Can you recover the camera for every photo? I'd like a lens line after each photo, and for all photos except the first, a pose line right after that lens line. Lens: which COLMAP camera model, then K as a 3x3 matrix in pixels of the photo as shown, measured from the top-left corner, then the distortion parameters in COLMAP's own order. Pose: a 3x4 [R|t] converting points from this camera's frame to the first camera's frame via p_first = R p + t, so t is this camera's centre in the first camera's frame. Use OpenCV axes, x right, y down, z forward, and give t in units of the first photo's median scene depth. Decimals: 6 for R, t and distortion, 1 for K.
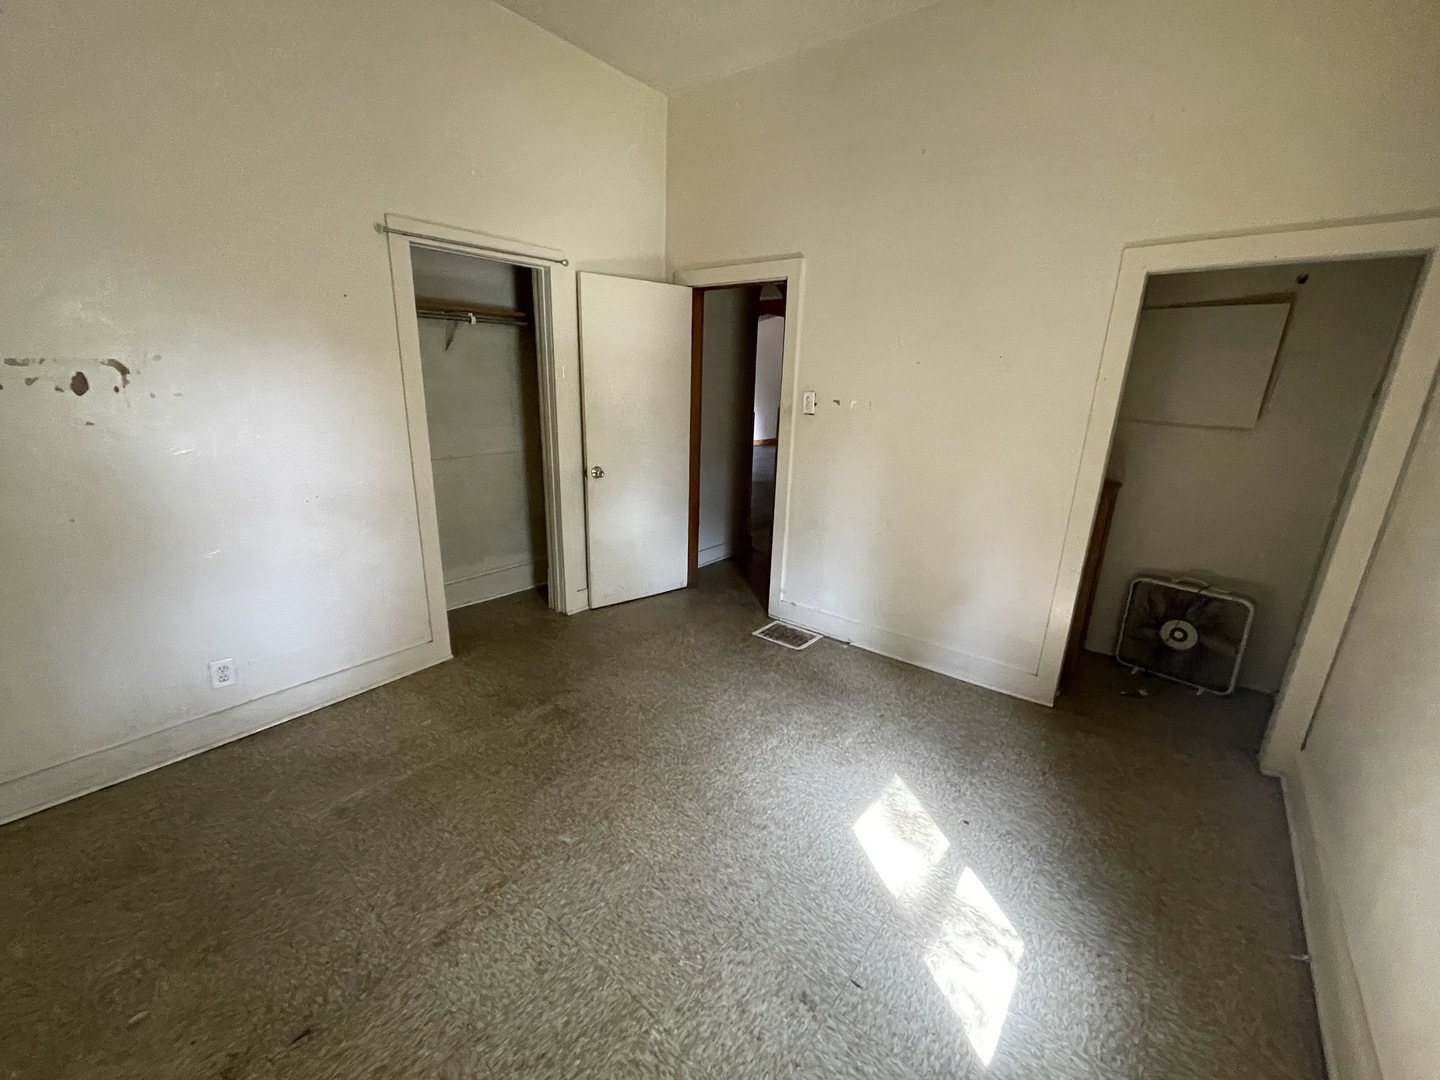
lens RADIAL K [[586.5, 0, 720.7], [0, 586.5, 539.6], [0, 0, 1]] dist [-0.003776, 0.000381]
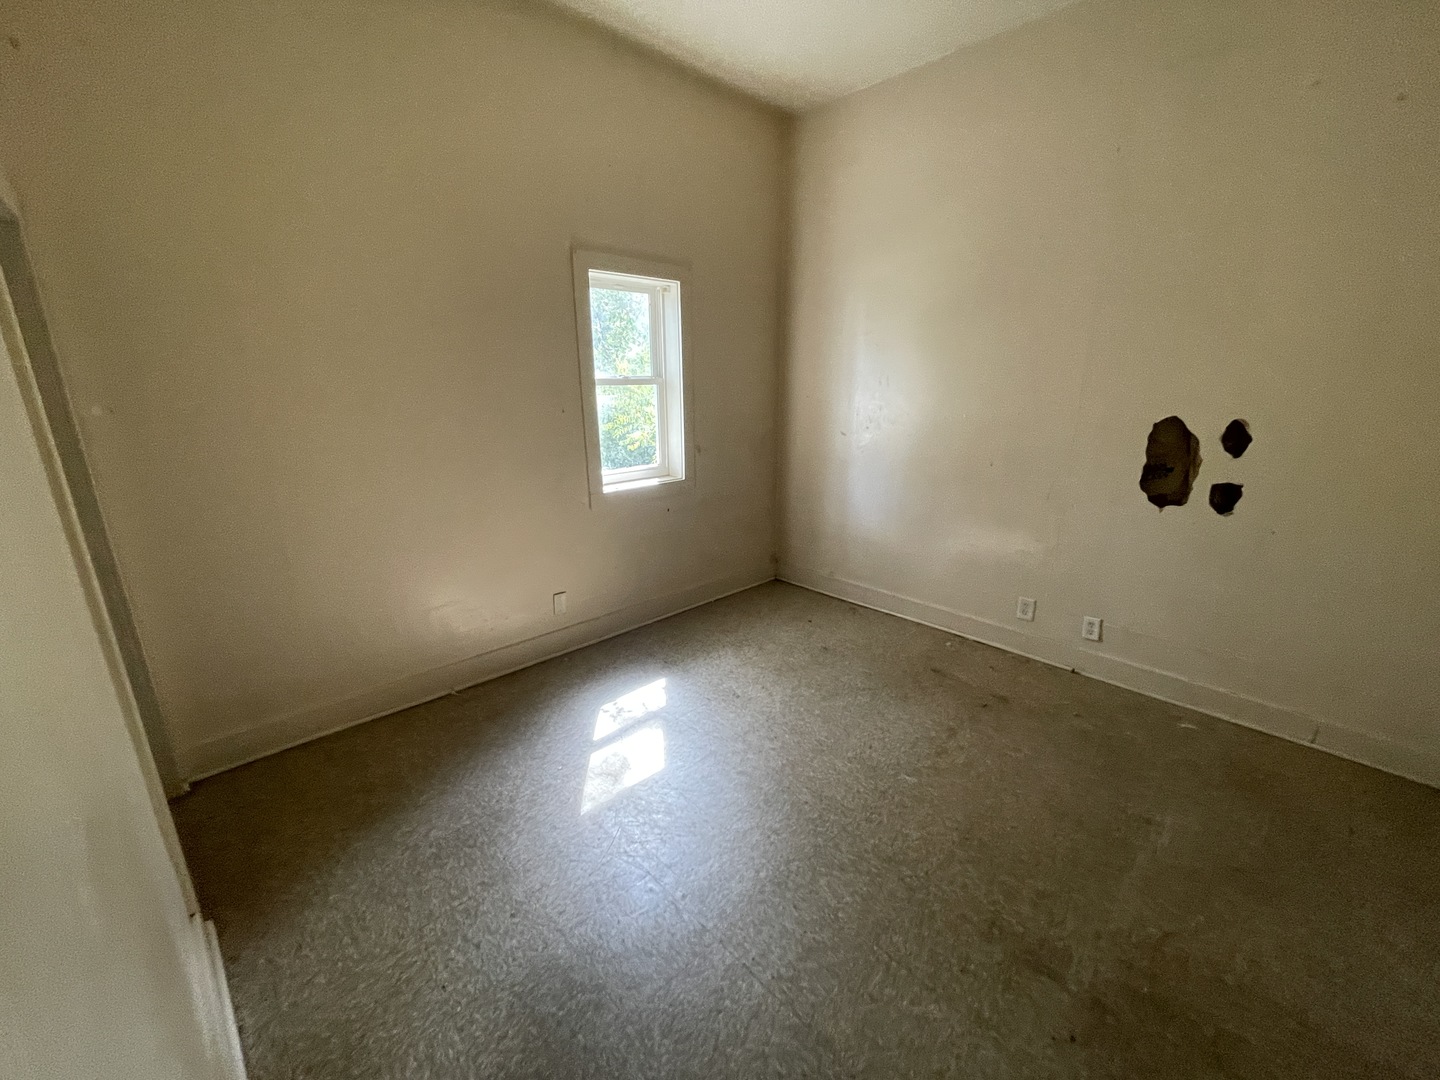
lens RADIAL K [[586.5, 0, 720.7], [0, 586.5, 539.6], [0, 0, 1]] dist [-0.003776, 0.000381]
pose [[-0.992100, -0.061799, 0.109174, 0.012374], [0.005485, 0.848048, 0.529891, -0.477945], [-0.125331, 0.526304, -0.841009, 1.625285]]
